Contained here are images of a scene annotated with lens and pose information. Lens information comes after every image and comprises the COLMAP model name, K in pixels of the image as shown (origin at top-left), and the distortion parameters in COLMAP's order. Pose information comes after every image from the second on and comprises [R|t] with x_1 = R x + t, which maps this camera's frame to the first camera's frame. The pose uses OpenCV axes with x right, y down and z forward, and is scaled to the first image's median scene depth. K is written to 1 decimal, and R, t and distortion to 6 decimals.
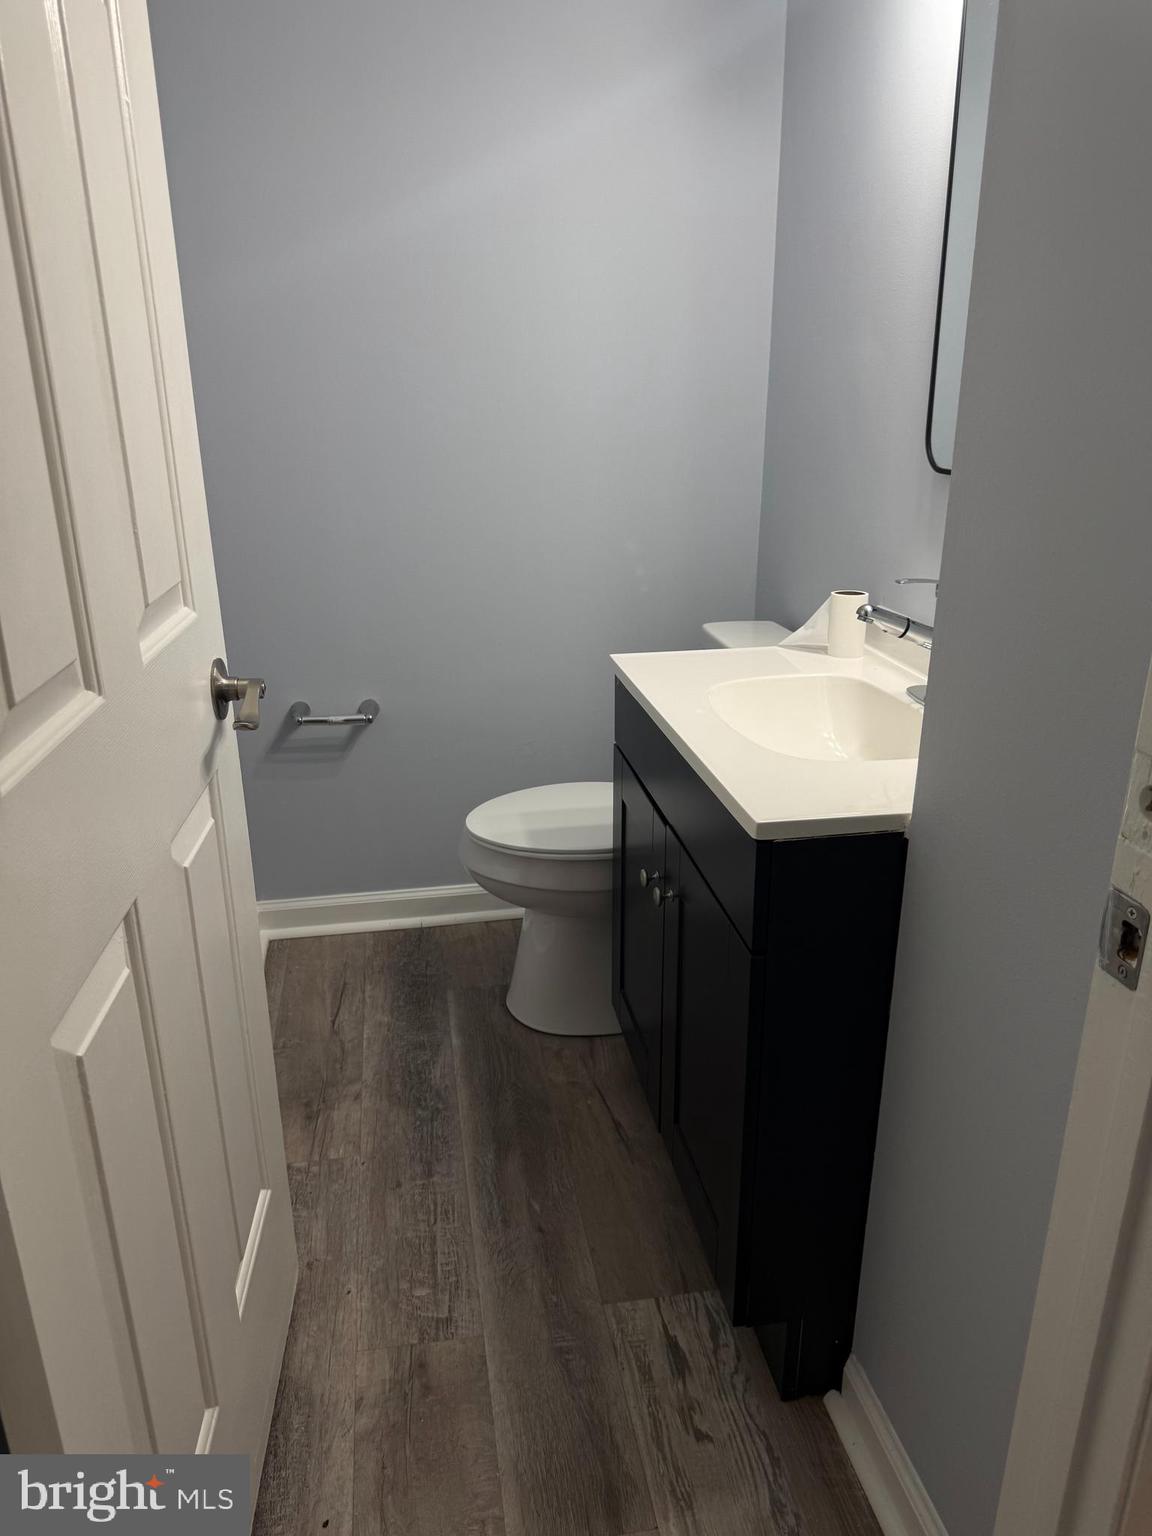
lens RADIAL K [[1097.4, 0, 586.1], [0, 1097.4, 769.0], [0, 0, 1]] dist [0.001038, -0.036058]
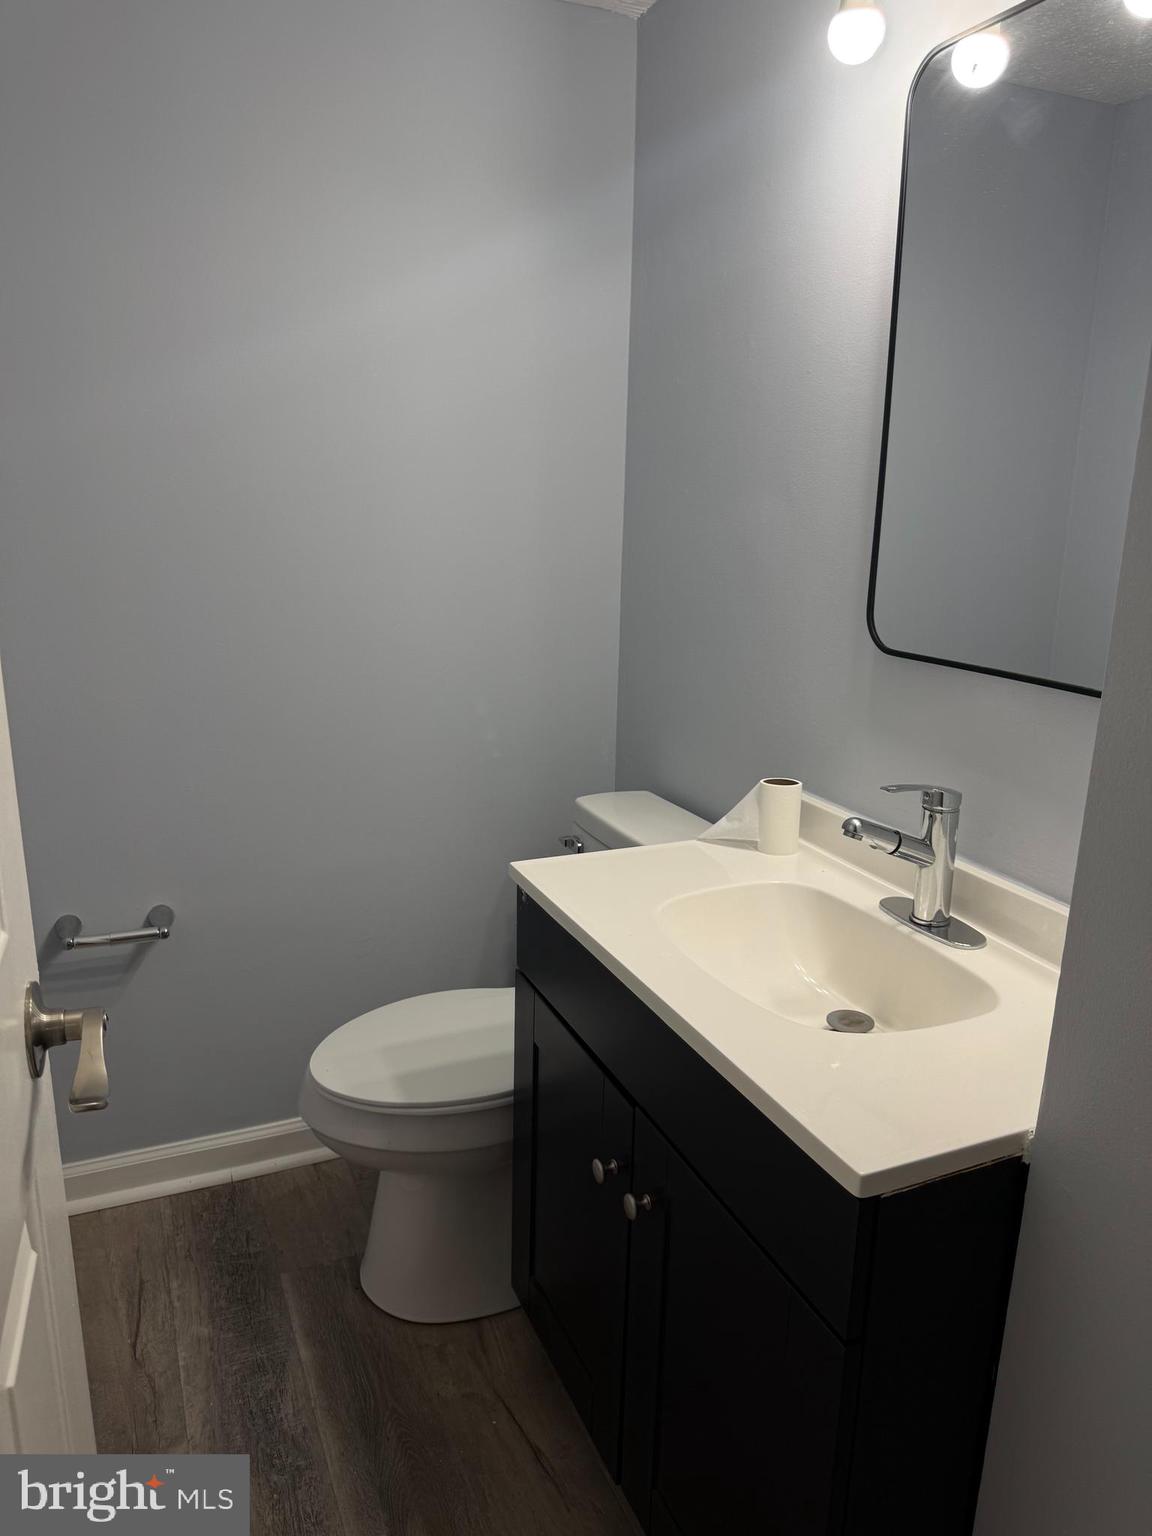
lens RADIAL K [[1097.4, 0, 588.8], [0, 1097.4, 754.8], [0, 0, 1]] dist [0.001038, -0.036058]
pose [[0.968341, -0.035880, 0.247040, -0.107787], [0.059691, 0.994190, -0.089577, -0.099628], [-0.242391, 0.101487, 0.964856, 0.173251]]
